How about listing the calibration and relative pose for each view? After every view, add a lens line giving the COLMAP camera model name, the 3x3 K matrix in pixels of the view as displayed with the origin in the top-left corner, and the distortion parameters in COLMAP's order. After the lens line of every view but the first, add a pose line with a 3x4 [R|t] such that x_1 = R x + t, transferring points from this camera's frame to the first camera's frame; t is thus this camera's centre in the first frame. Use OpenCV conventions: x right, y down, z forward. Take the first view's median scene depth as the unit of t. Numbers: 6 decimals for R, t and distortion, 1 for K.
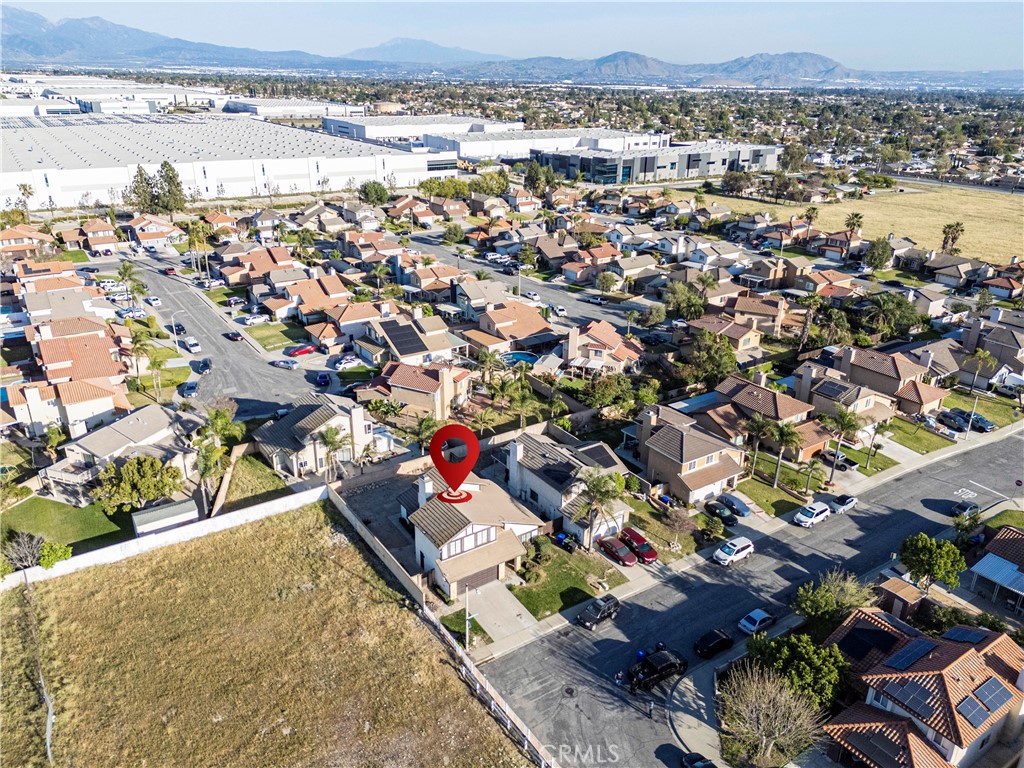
lens RADIAL K [[754.2, 0, 512.0], [0, 754.2, 384.0], [0, 0, 1]] dist [0.093422, -0.113380]
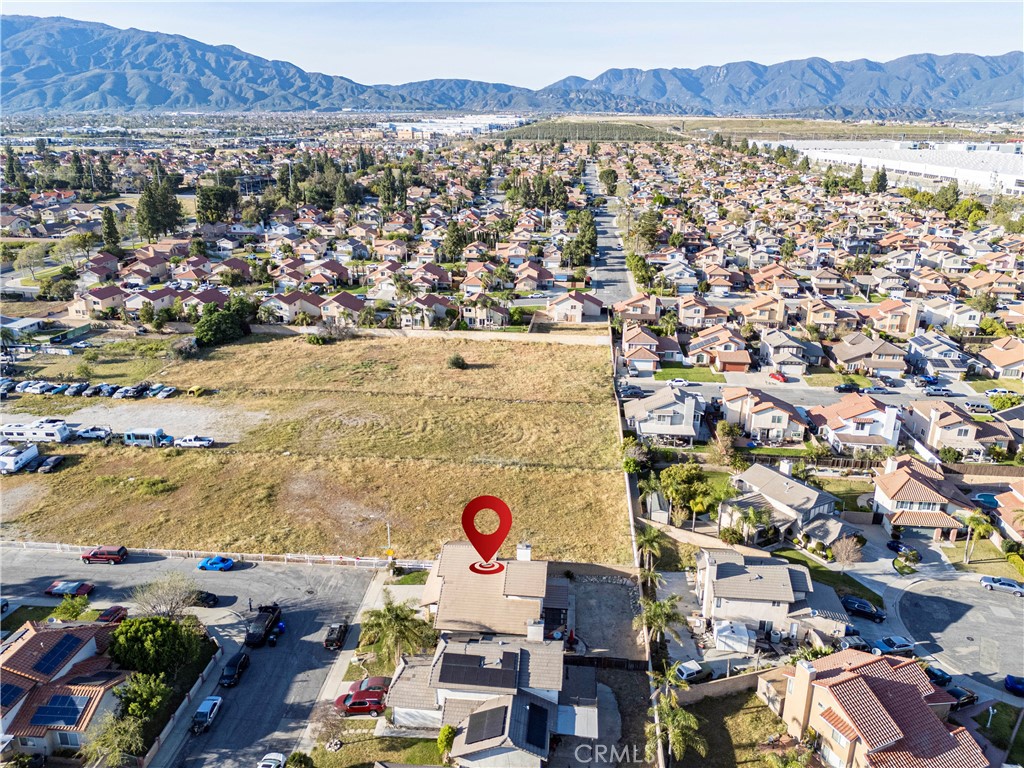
lens RADIAL K [[754.2, 0, 512.0], [0, 754.2, 384.0], [0, 0, 1]] dist [0.093422, -0.113380]
pose [[-0.634113, 0.239665, -0.735161, 0.682690], [-0.307204, 0.794413, 0.523960, -0.668081], [0.709596, 0.558094, -0.430122, 1.425787]]
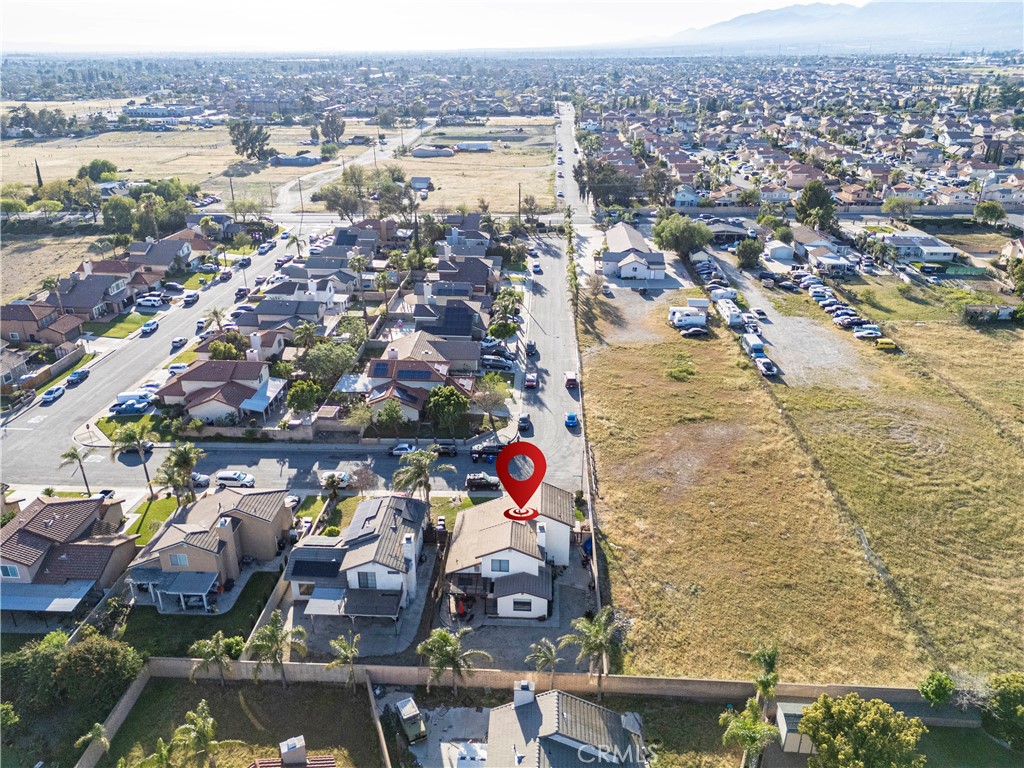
lens RADIAL K [[754.2, 0, 512.0], [0, 754.2, 384.0], [0, 0, 1]] dist [0.093422, -0.113380]
pose [[-0.794278, -0.251507, 0.553052, -0.619315], [0.227477, 0.720970, 0.654565, -0.690585], [-0.563363, 0.645713, -0.515439, 1.505948]]
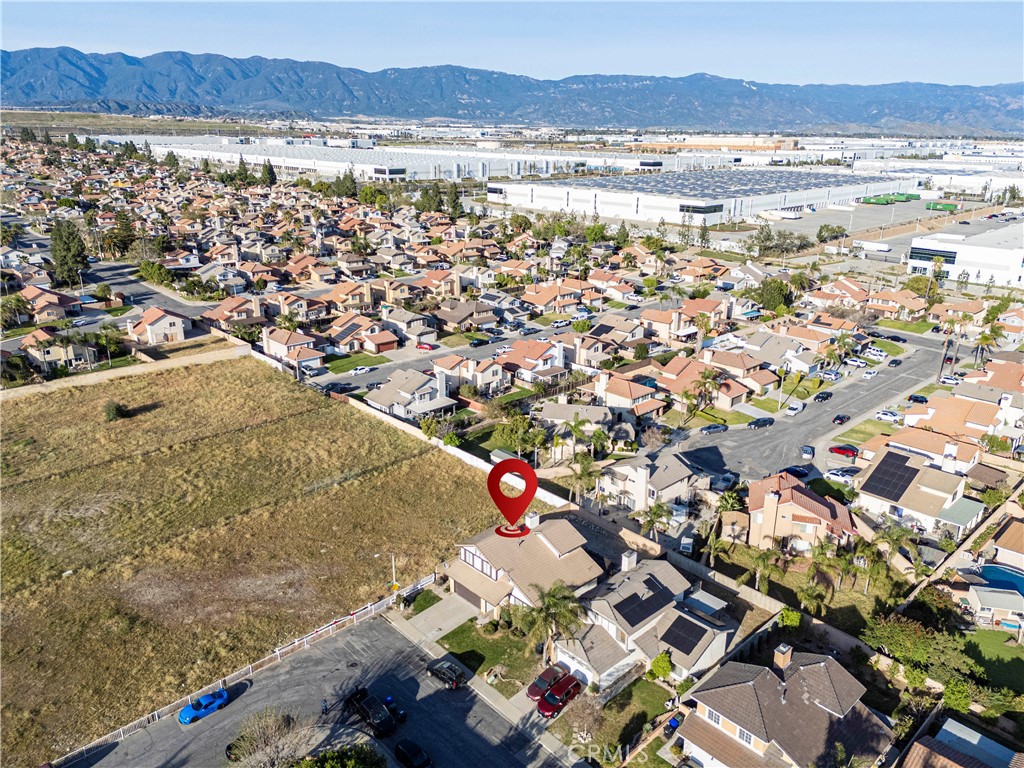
lens RADIAL K [[754.2, 0, 512.0], [0, 754.2, 384.0], [0, 0, 1]] dist [0.093422, -0.113380]
pose [[0.168118, 0.311831, -0.935146, 0.968699], [-0.387688, 0.893118, 0.228119, -0.330223], [0.906330, 0.324194, 0.271043, 0.639354]]
